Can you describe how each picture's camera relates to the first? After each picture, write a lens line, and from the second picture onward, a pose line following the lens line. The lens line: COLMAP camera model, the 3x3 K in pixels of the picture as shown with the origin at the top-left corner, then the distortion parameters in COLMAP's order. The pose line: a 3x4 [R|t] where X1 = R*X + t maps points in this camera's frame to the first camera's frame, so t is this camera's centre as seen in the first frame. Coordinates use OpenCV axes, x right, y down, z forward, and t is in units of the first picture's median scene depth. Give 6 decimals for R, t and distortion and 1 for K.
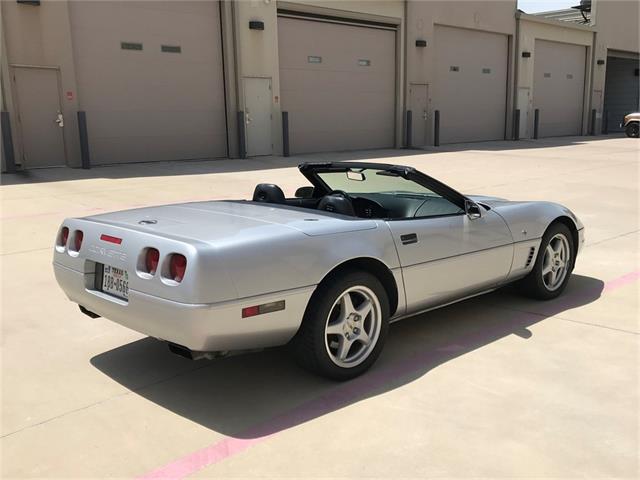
lens RADIAL K [[666.0, 0, 321.2], [0, 666.0, 253.1], [0, 0, 1]] dist [0.012680, 0.009281]
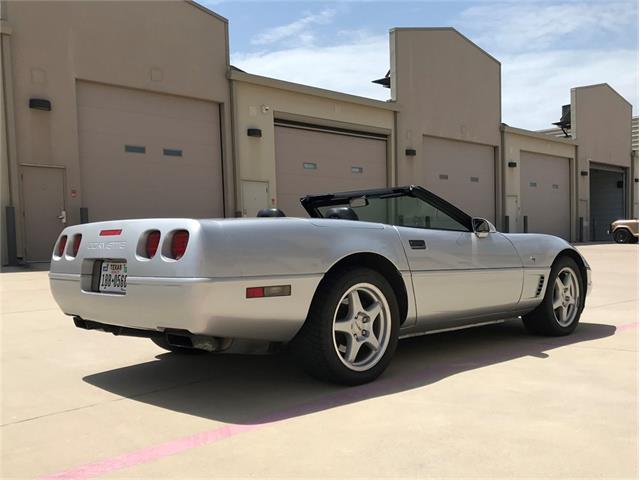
lens RADIAL K [[655.5, 0, 308.0], [0, 655.5, 271.4], [0, 0, 1]] dist [0.025564, -0.020450]
pose [[0.999918, -0.007815, -0.010126, -0.012499], [0.006181, 0.988297, -0.152419, 0.117180], [0.011199, 0.152344, 0.988264, 0.045287]]
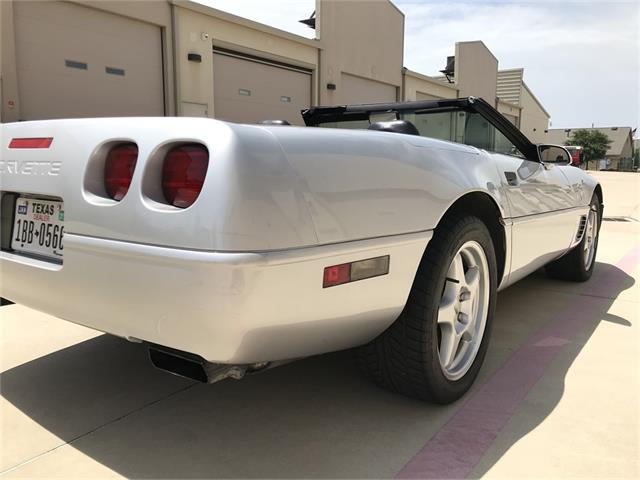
lens RADIAL K [[526.2, 0, 319.9], [0, 526.2, 231.7], [0, 0, 1]] dist [-0.000263, 0.048219]
pose [[0.986899, 0.005358, 0.161252, -0.104391], [0.005301, 0.997832, -0.065604, 0.047731], [-0.161253, 0.065599, 0.984730, 0.369379]]
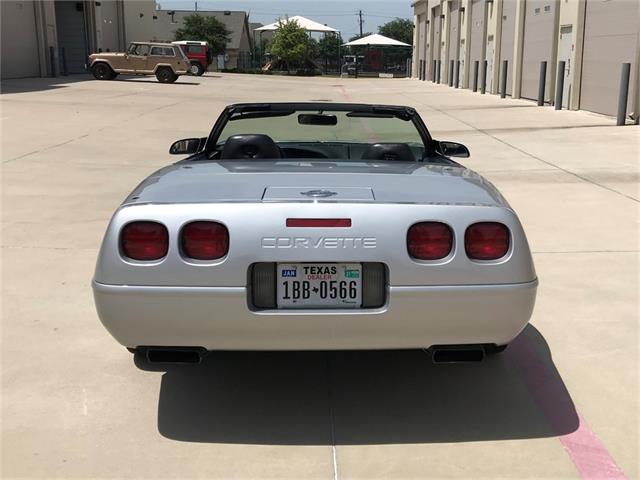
lens RADIAL K [[776.0, 0, 357.2], [0, 776.0, 220.7], [0, 0, 1]] dist [0.001877, 0.000325]
pose [[0.669333, -0.130473, 0.731417, -0.547617], [0.125046, 0.990199, 0.062203, -0.042205], [-0.732364, 0.049826, 0.679088, 0.291179]]
